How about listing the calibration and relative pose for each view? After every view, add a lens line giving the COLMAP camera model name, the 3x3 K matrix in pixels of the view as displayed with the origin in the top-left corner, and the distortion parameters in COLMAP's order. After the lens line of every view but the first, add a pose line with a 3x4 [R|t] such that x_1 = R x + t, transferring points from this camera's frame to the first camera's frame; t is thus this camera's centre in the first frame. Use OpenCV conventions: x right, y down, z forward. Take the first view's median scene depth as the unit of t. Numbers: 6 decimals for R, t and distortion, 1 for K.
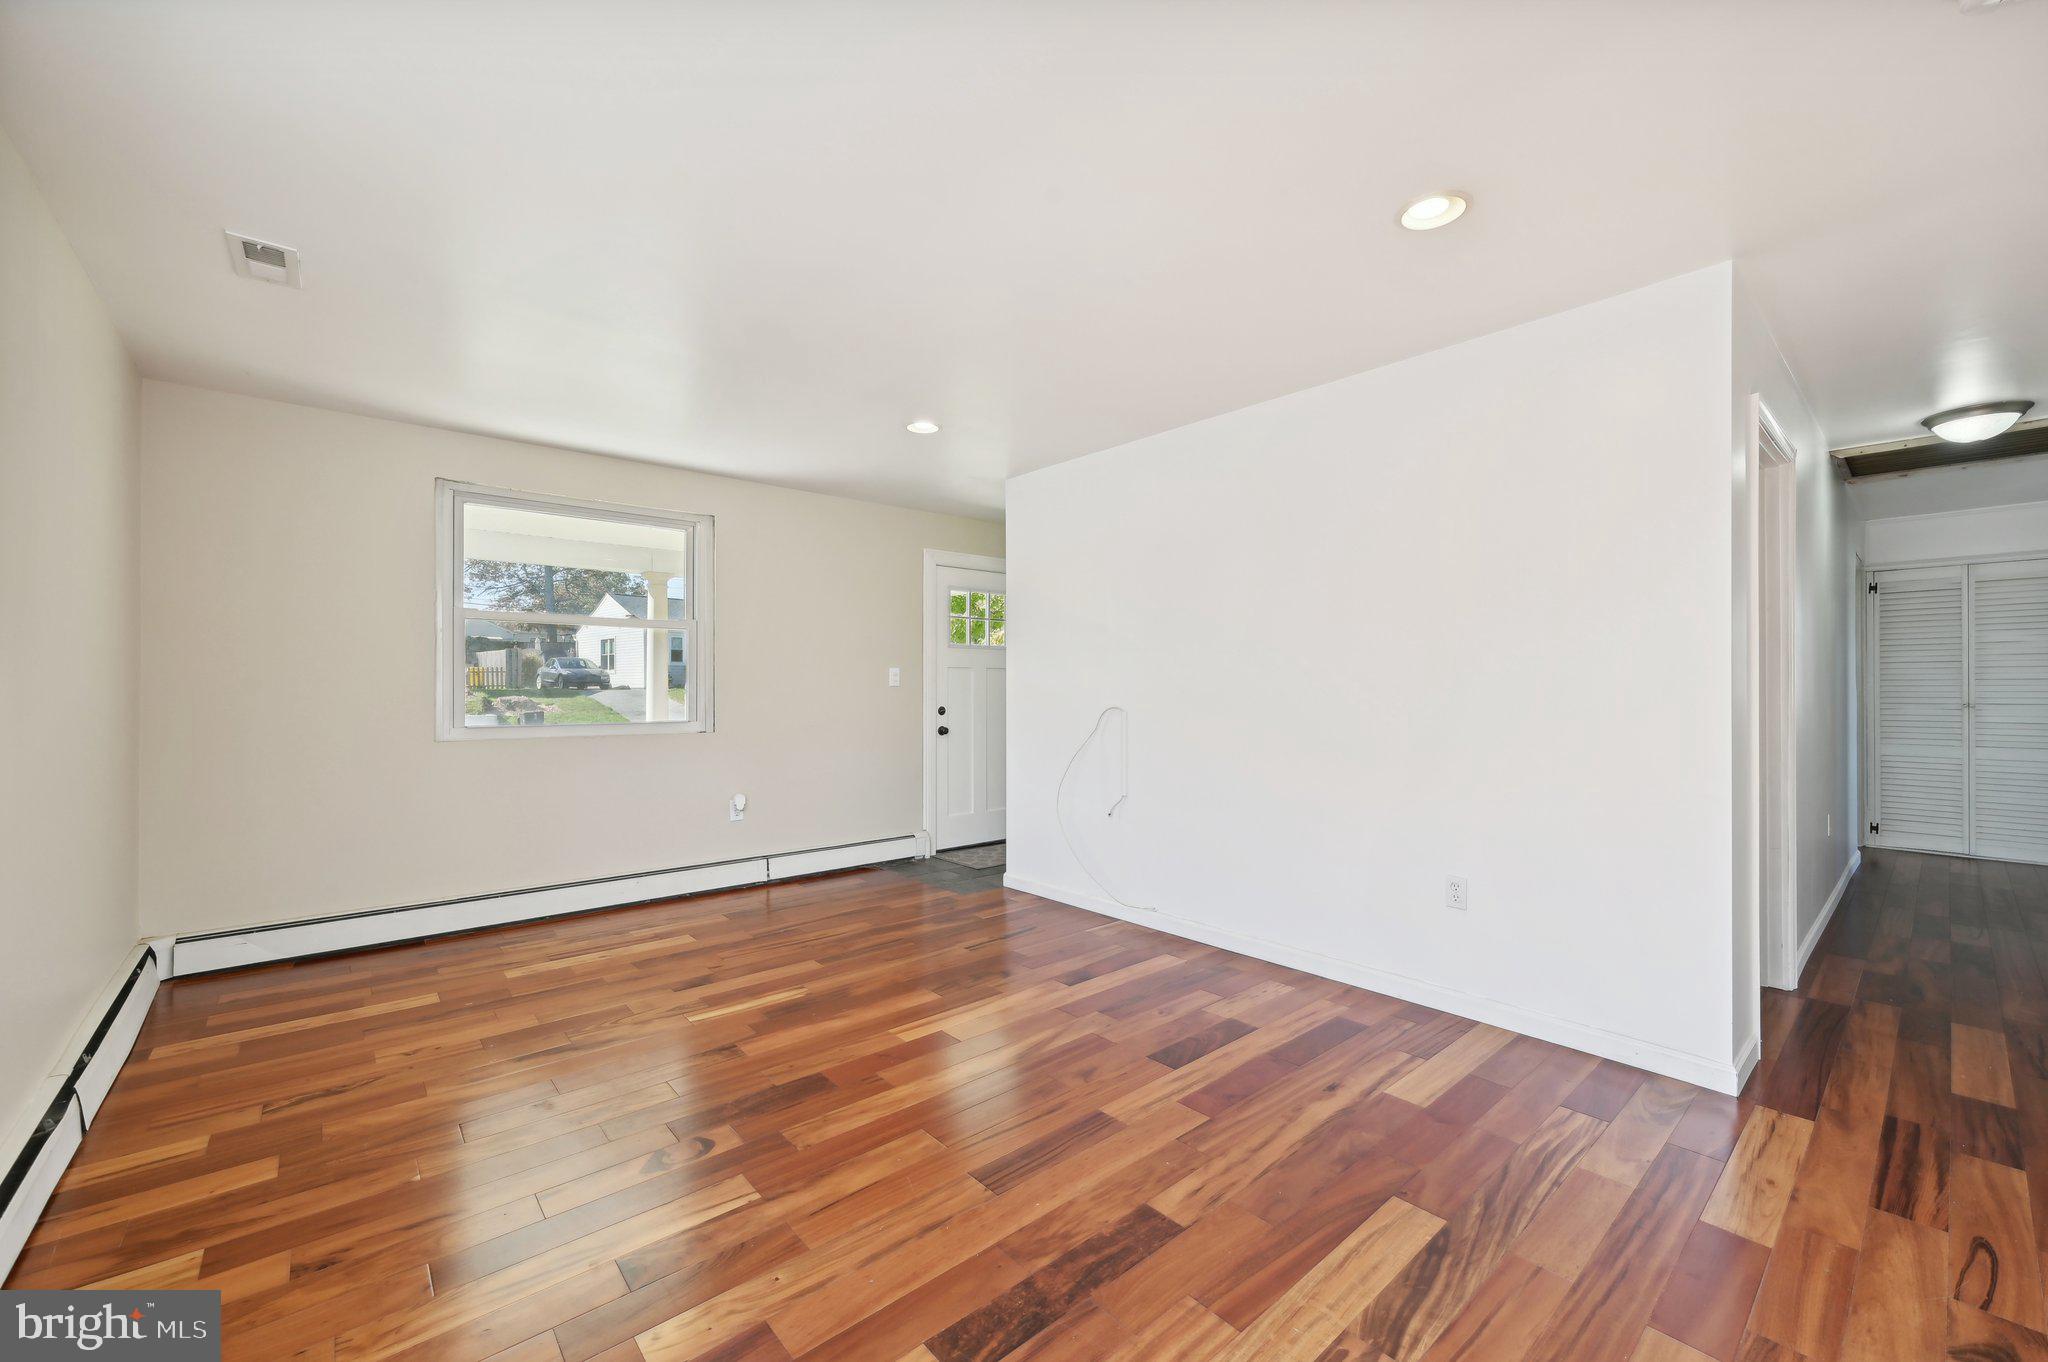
lens RADIAL K [[825.0, 0, 1035.2], [0, 825.0, 679.8], [0, 0, 1]] dist [0.001532, -0.000194]
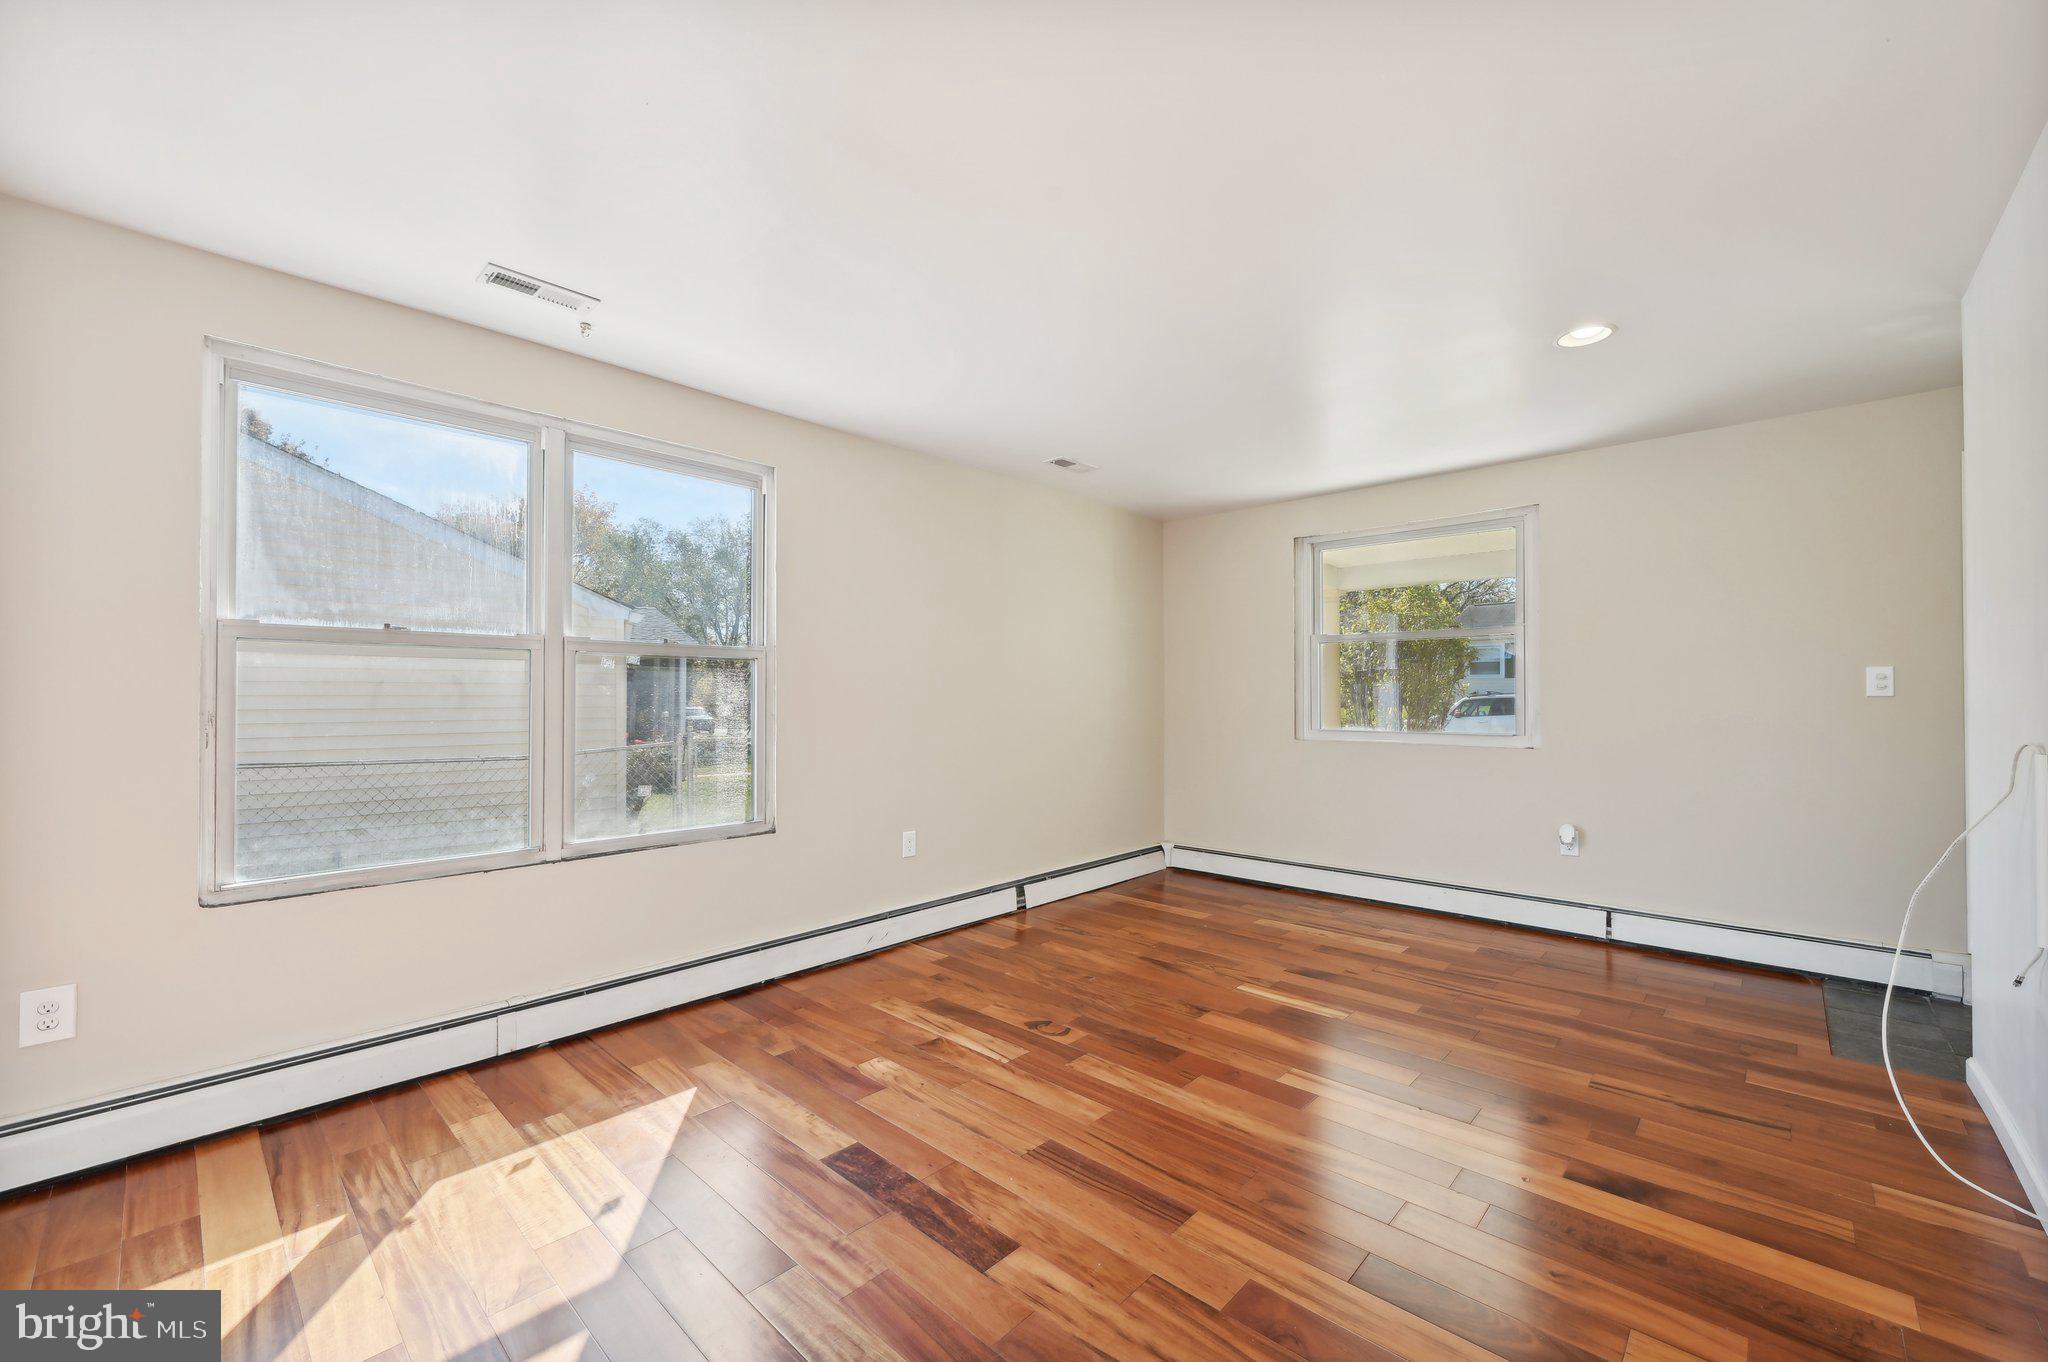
lens RADIAL K [[825.0, 0, 1028.9], [0, 825.0, 689.2], [0, 0, 1]] dist [0.001532, -0.000194]
pose [[0.084284, -0.010993, -0.996381, 0.619476], [0.010774, 0.999891, -0.010121, 0.003040], [0.996384, -0.009882, 0.084393, 0.533534]]
